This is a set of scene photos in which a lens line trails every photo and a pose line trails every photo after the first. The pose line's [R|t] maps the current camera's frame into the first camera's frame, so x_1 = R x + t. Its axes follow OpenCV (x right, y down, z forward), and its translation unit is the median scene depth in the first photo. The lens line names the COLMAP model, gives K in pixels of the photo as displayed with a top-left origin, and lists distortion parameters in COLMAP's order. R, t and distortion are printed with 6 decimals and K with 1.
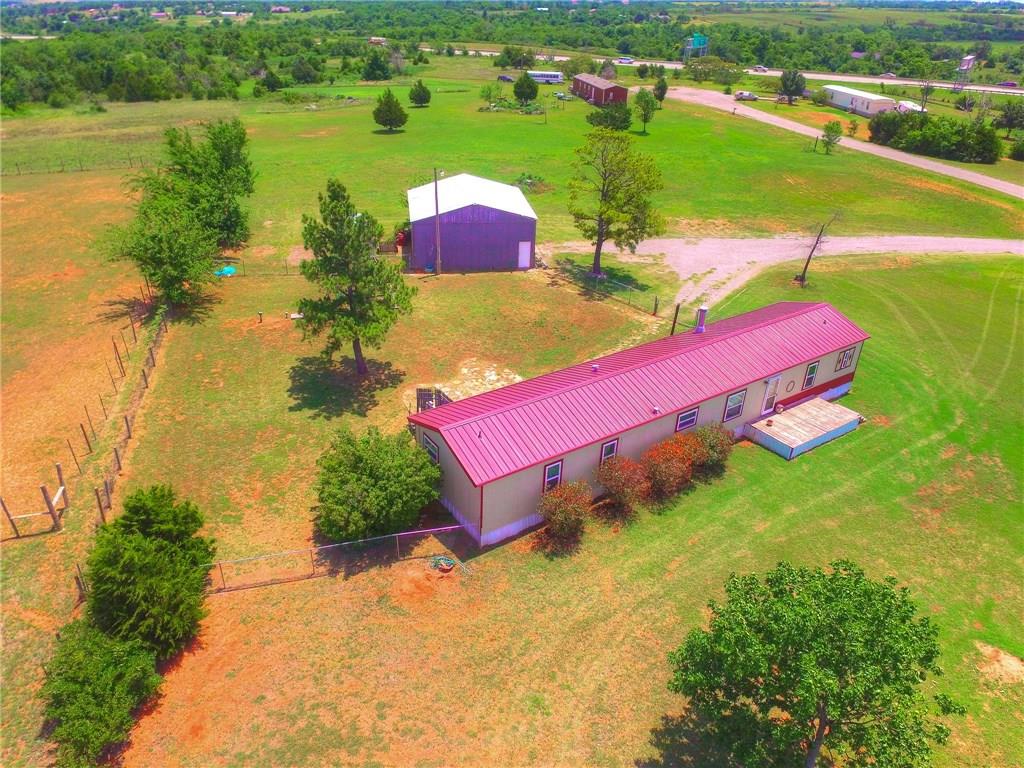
lens RADIAL K [[692.3, 0, 488.6], [0, 692.3, 404.5], [0, 0, 1]] dist [0.055574, -0.069334]
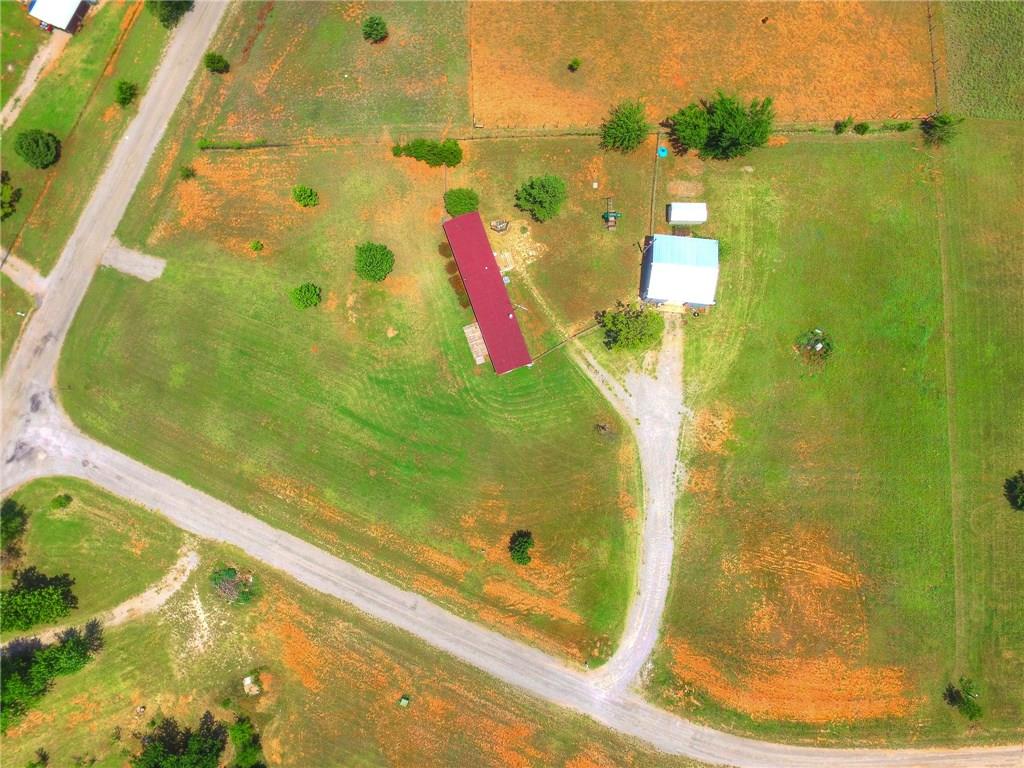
lens RADIAL K [[647.4, 0, 507.4], [0, 647.4, 397.5], [0, 0, 1]] dist [0.047377, -0.056150]
pose [[-0.226839, 0.972093, -0.059829, 0.574869], [-0.505277, -0.064946, 0.860510, -1.745333], [0.832610, 0.225427, 0.505908, -0.204162]]
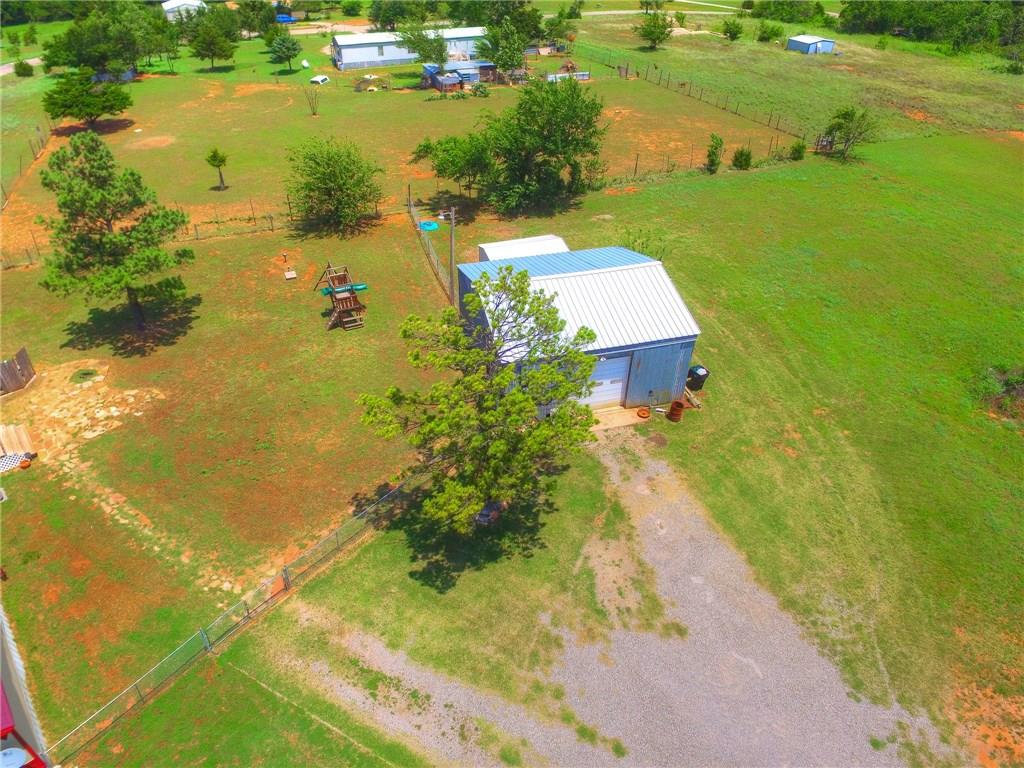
lens RADIAL K [[647.4, 0, 507.4], [0, 647.4, 397.5], [0, 0, 1]] dist [0.047377, -0.056150]
pose [[0.150184, 0.605504, -0.781543, 0.532335], [-0.513453, 0.723311, 0.461722, -0.520212], [0.844873, 0.331942, 0.419527, 0.826847]]
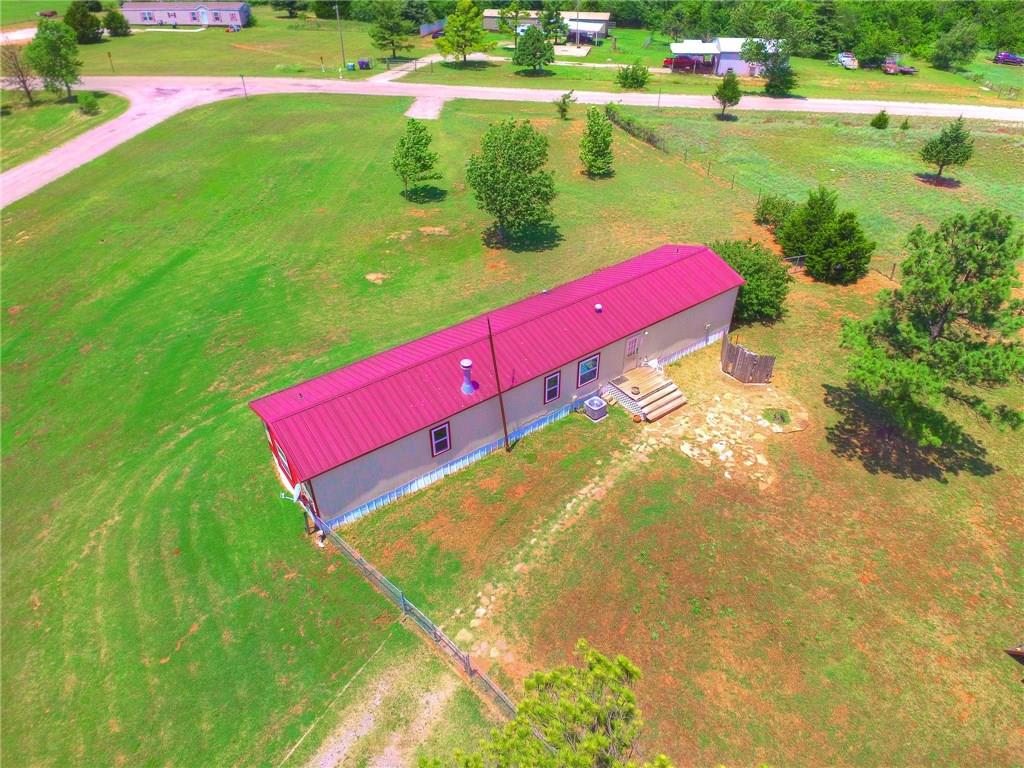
lens RADIAL K [[661.7, 0, 508.6], [0, 661.7, 387.7], [0, 0, 1]] dist [0.046840, -0.064945]
pose [[-0.998484, 0.031178, -0.045370, 0.212600], [-0.030722, 0.368277, 0.929209, -0.582581], [0.045680, 0.929193, -0.366760, 0.923817]]
